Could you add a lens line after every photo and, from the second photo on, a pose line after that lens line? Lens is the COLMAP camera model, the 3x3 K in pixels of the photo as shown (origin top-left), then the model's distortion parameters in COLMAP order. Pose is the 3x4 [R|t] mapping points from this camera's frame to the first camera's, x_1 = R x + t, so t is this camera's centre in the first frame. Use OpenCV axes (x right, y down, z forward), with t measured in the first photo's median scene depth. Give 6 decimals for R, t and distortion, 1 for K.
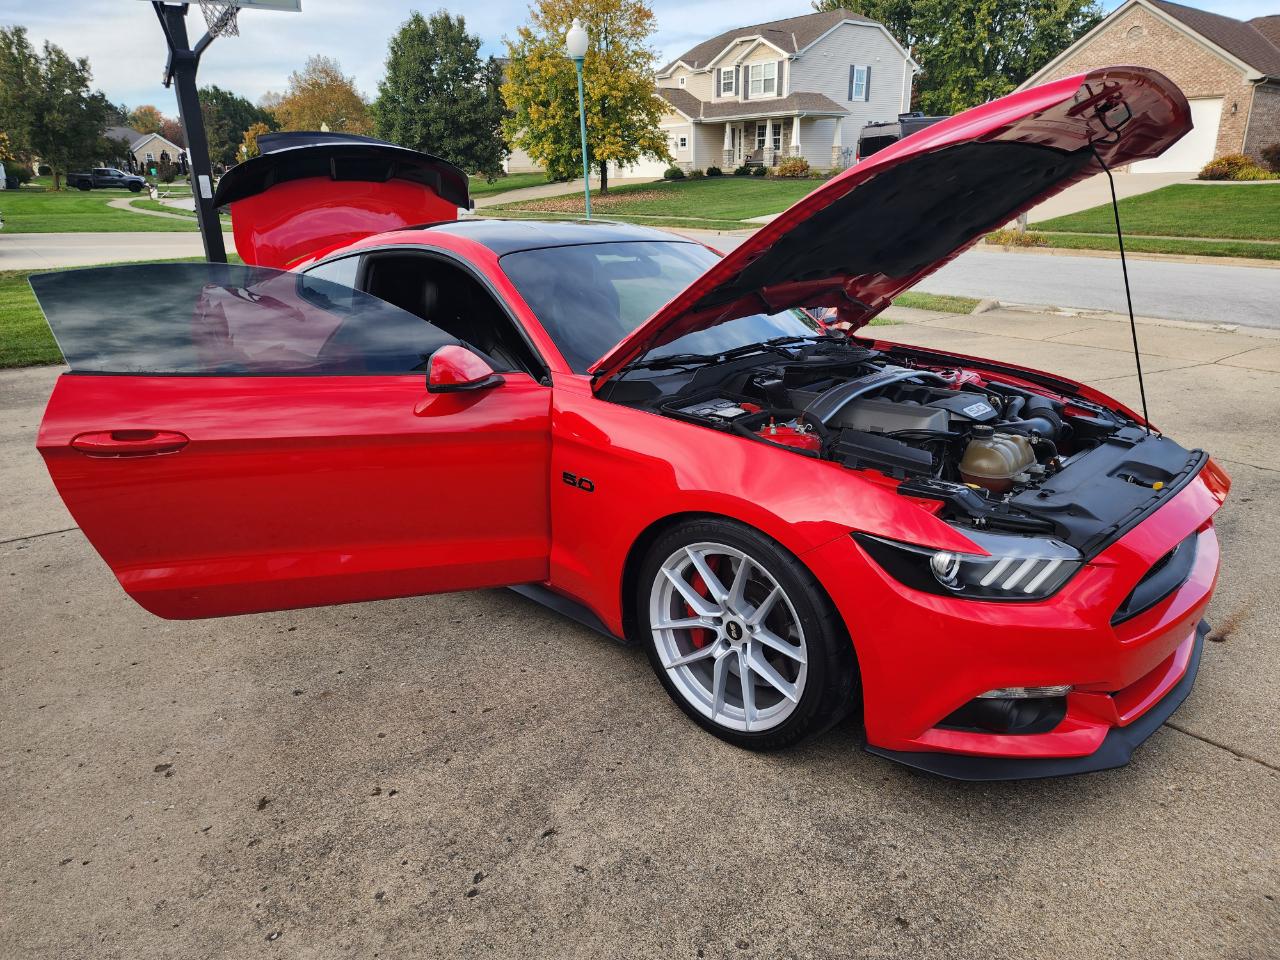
lens RADIAL K [[857.2, 0, 640.5], [0, 857.2, 475.6], [0, 0, 1]] dist [0.069087, -0.061580]
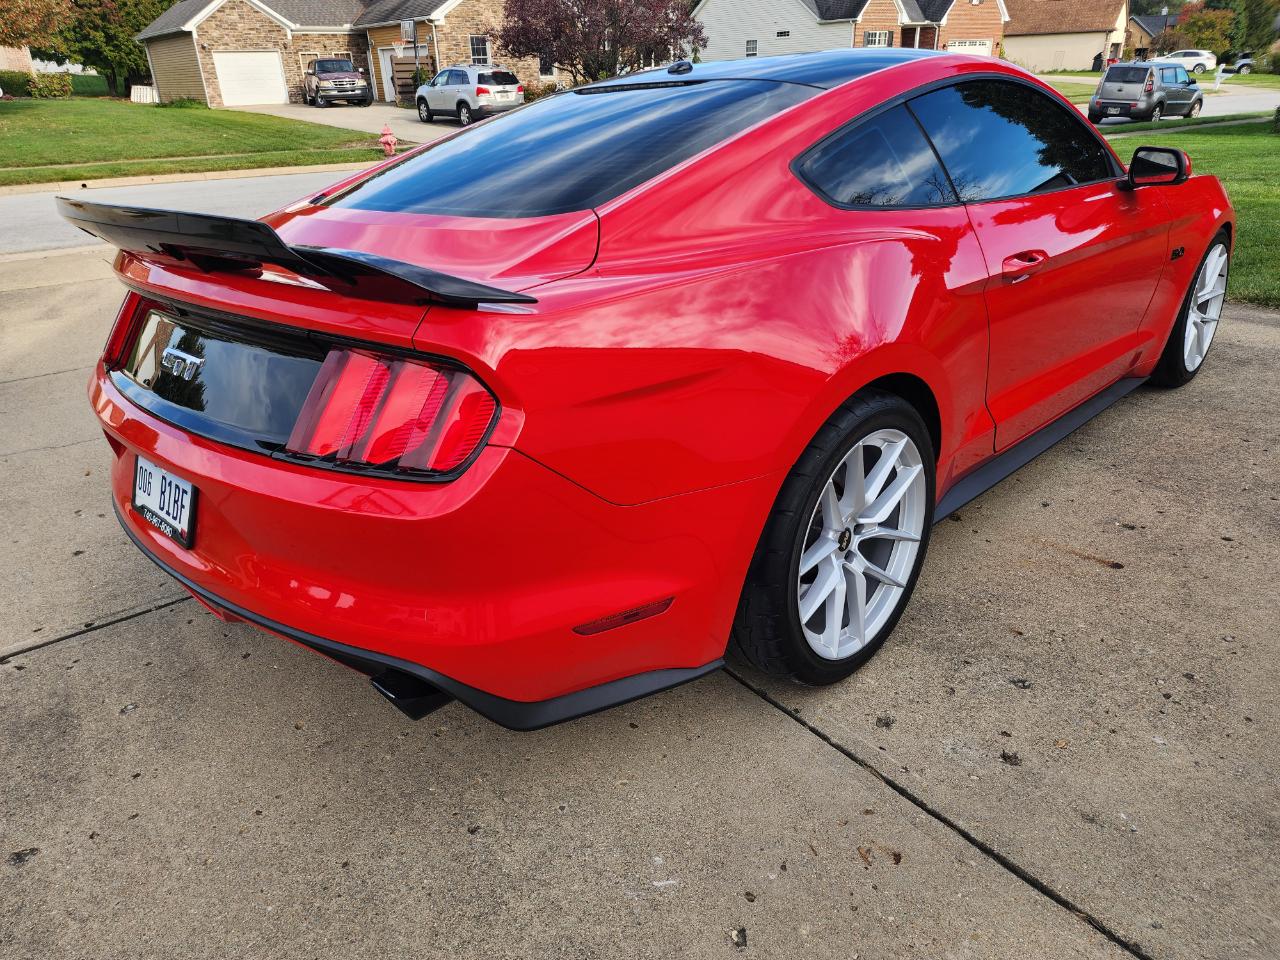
lens RADIAL K [[857.2, 0, 640.5], [0, 857.2, 475.6], [0, 0, 1]] dist [0.069087, -0.061580]
pose [[0.047110, -0.407759, 0.911873, -0.266191], [0.355128, 0.860083, 0.366254, -0.086653], [-0.933630, 0.306577, 0.185325, 0.308945]]
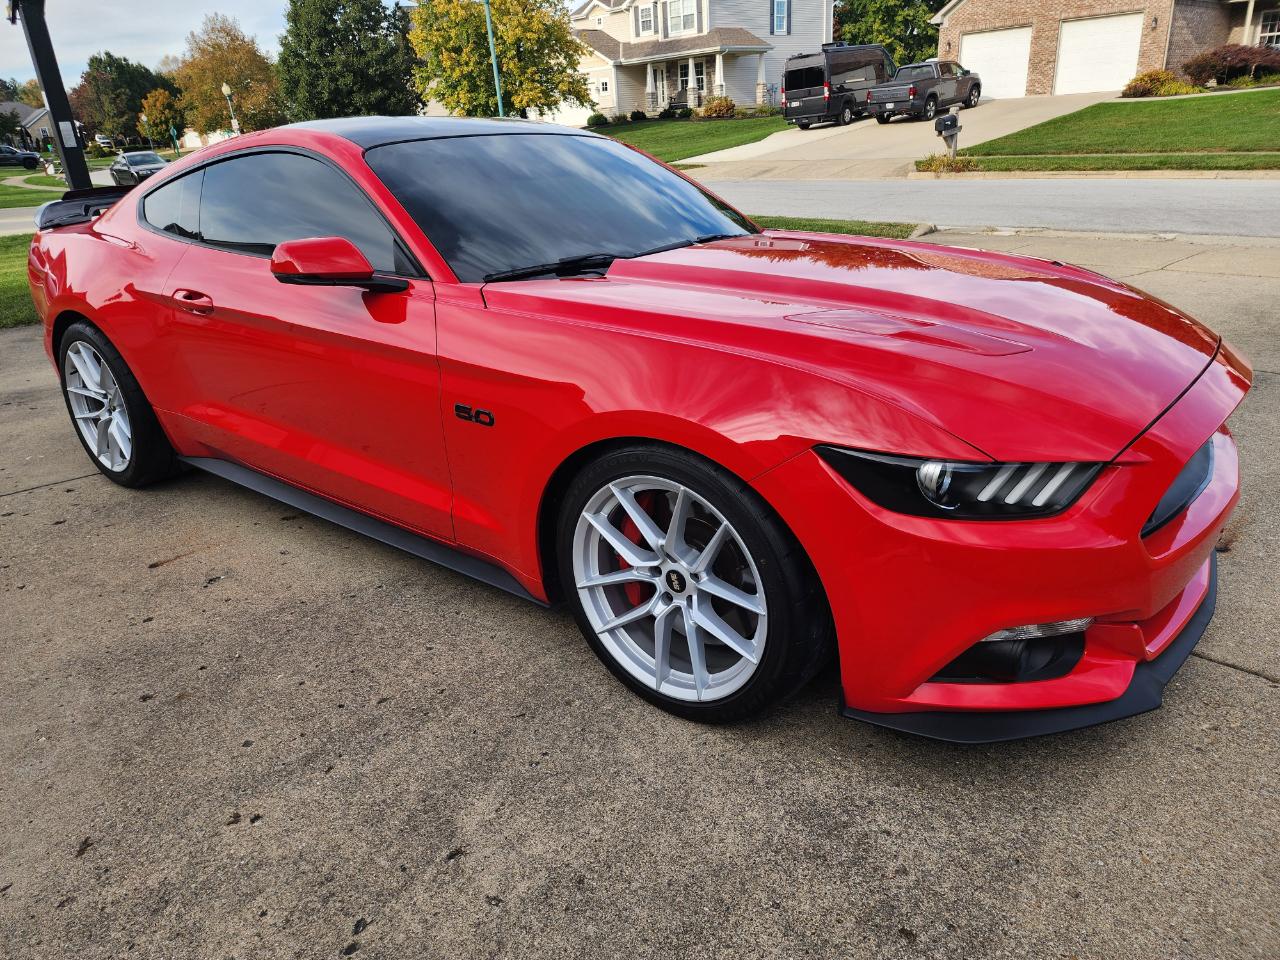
lens RADIAL K [[856.8, 0, 629.4], [0, 856.8, 475.9], [0, 0, 1]] dist [0.069670, -0.057527]
pose [[0.996506, -0.069162, 0.046815, 0.006054], [0.066729, 0.996432, 0.051672, 0.006407], [-0.050222, -0.048368, 0.997566, 0.035155]]
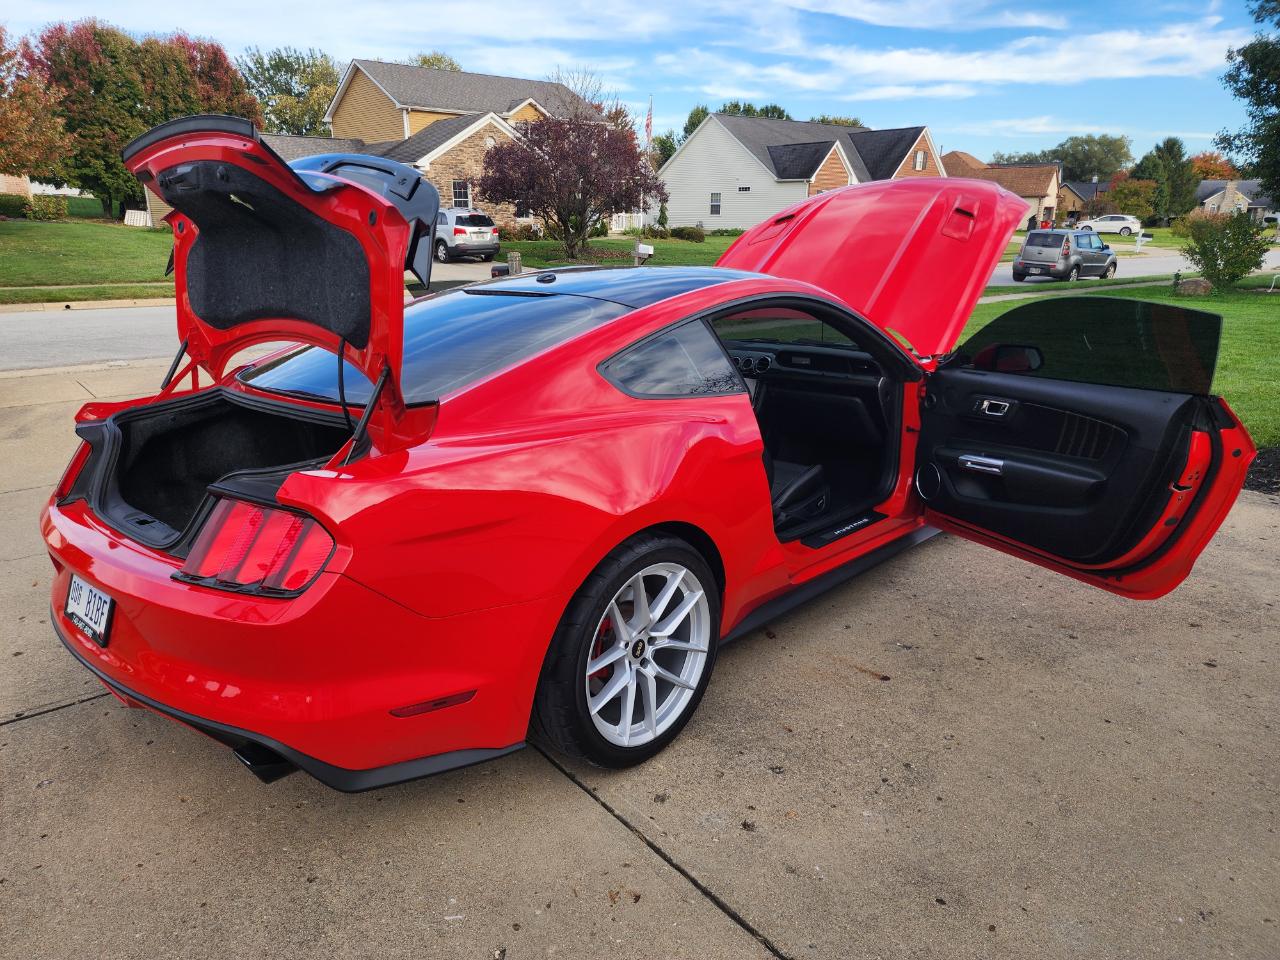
lens RADIAL K [[848.2, 0, 640.0], [0, 848.2, 480.0], [0, 0, 1]] dist [0.070952, -0.061606]
pose [[0.021010, -0.281624, 0.959295, -0.301766], [0.321860, 0.910331, 0.260200, -0.092607], [-0.946554, 0.303292, 0.109769, 0.275490]]
